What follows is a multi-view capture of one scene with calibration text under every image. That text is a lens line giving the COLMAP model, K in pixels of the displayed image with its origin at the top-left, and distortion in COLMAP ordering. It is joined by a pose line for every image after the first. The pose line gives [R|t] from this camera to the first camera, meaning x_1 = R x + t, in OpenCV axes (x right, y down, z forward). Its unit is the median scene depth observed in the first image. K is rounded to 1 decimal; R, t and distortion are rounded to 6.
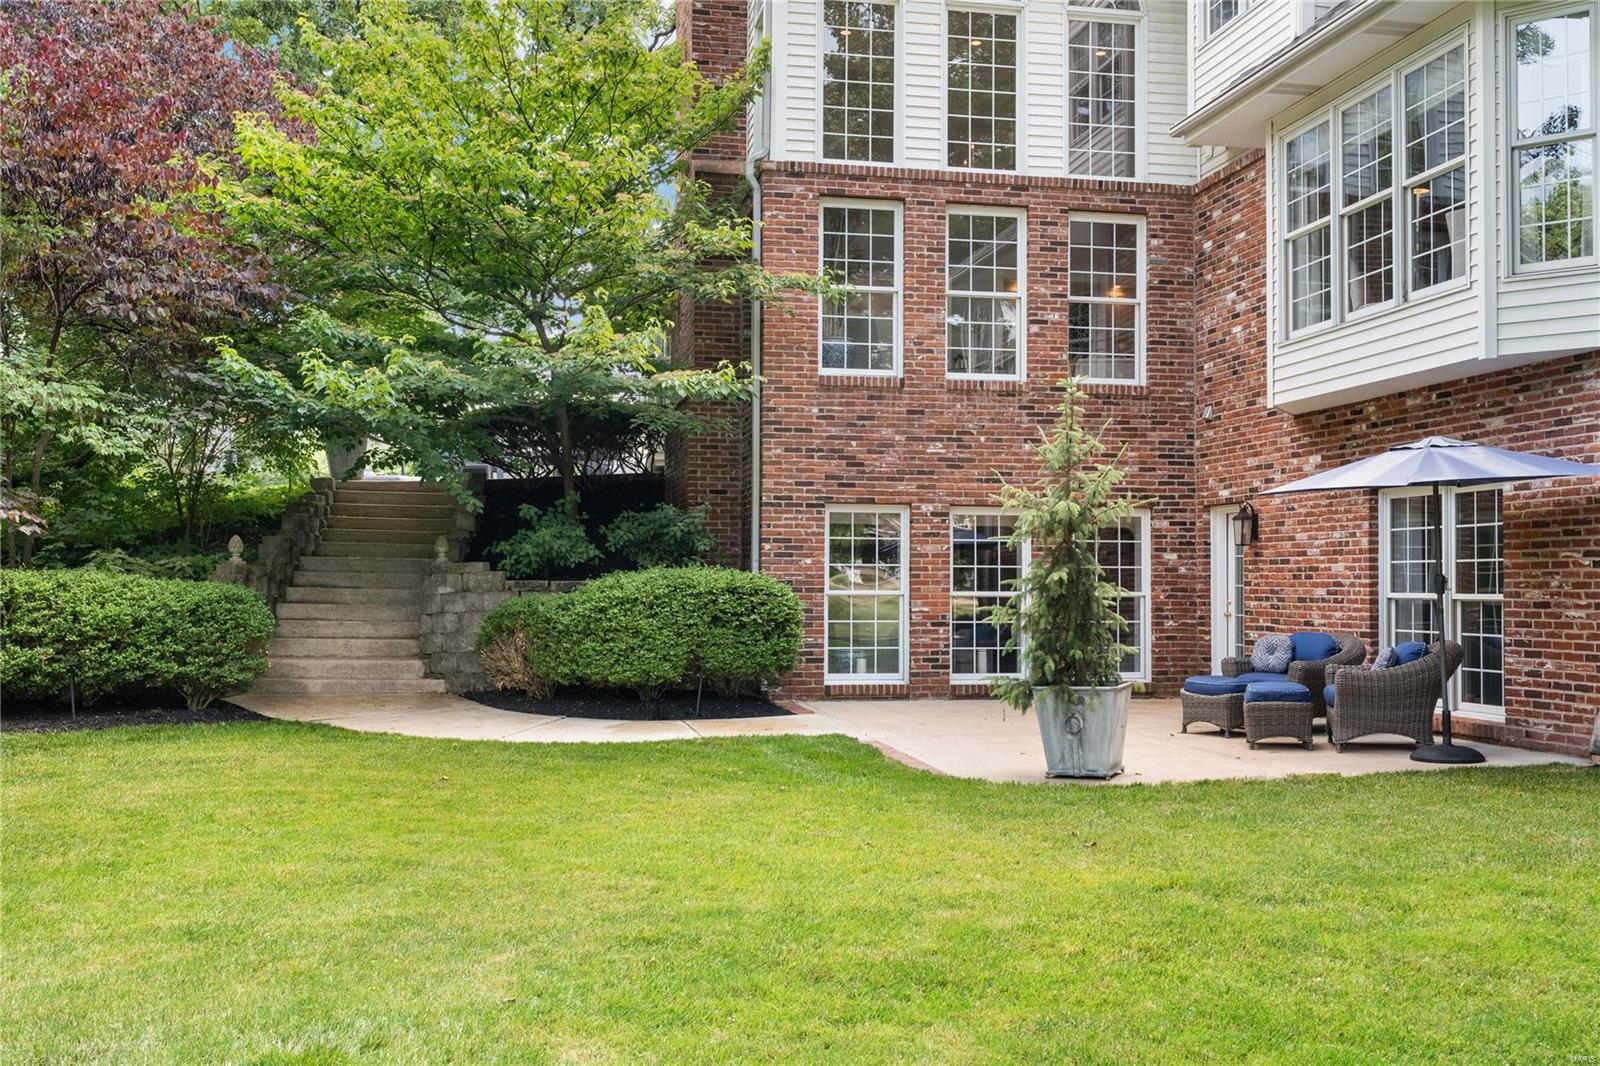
lens RADIAL K [[1652.9, 0, 800.9], [0, 1652.9, 533.8], [0, 0, 1]] dist [0.024832, 0.000000]
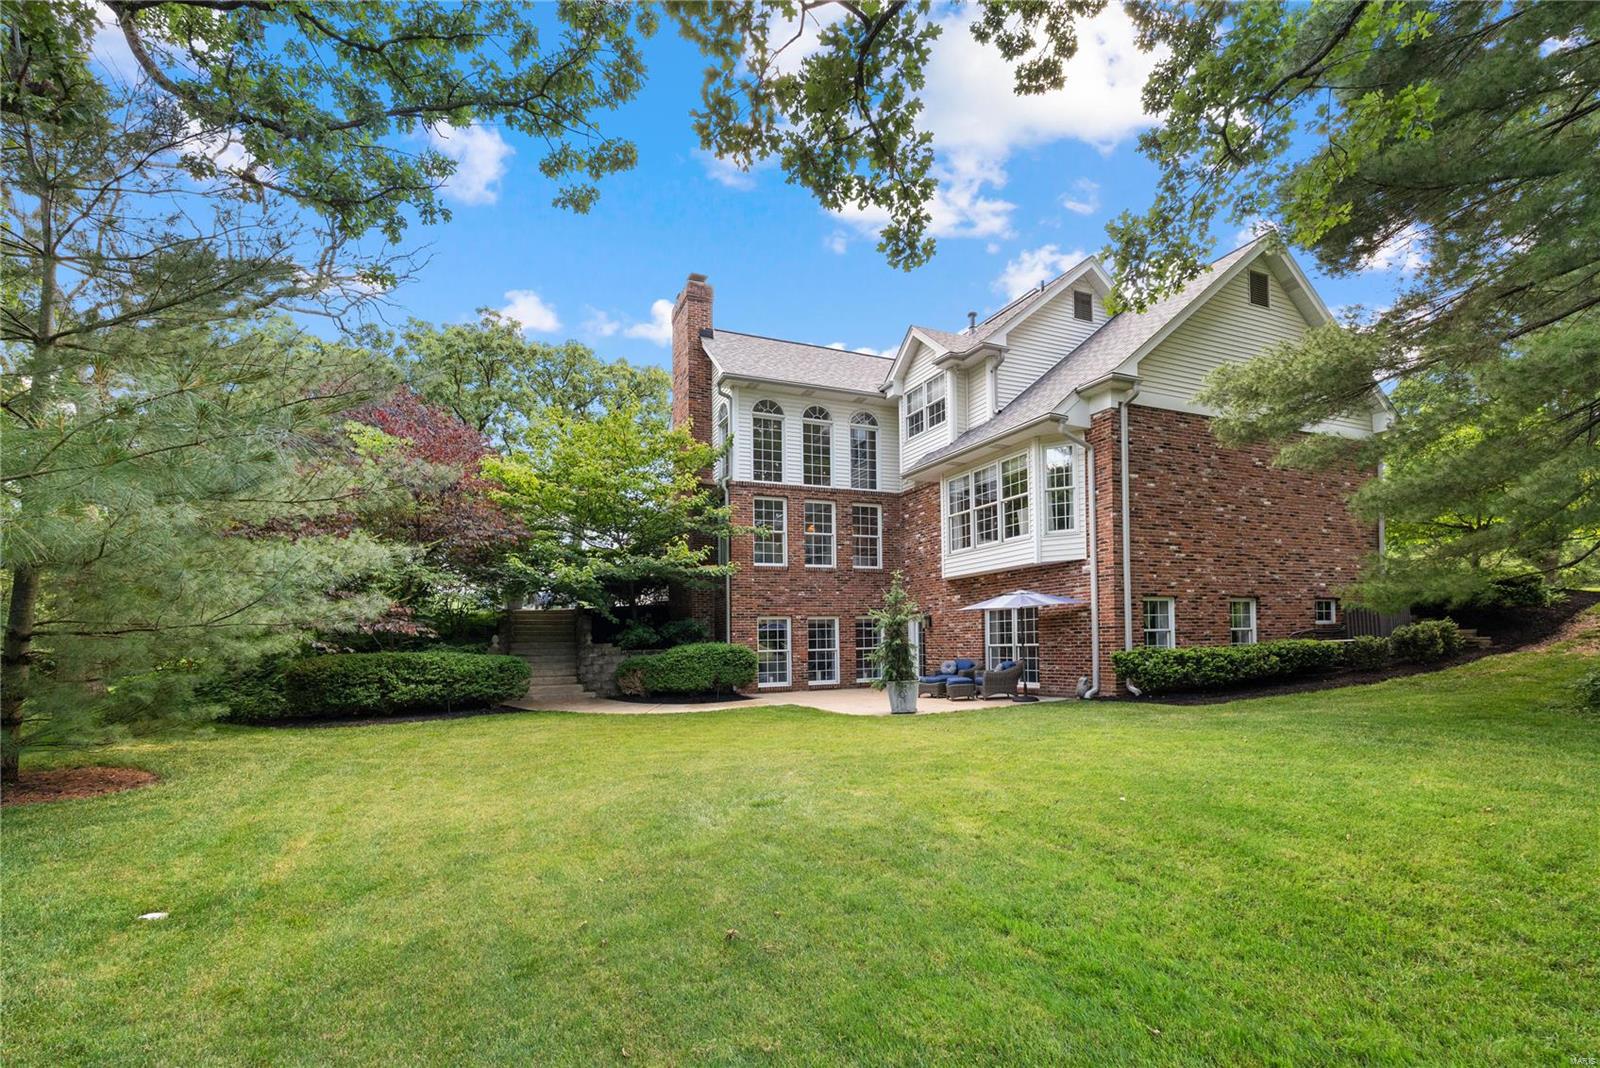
lens RADIAL K [[727.1, 0, 766.2], [0, 727.1, 642.1], [0, 0, 1]] dist [-0.002079, -0.000024]
pose [[0.984829, -0.029832, 0.170942, -0.174765], [0.025758, 0.999330, 0.026001, -0.007739], [-0.171603, -0.021204, 0.984938, -0.111071]]
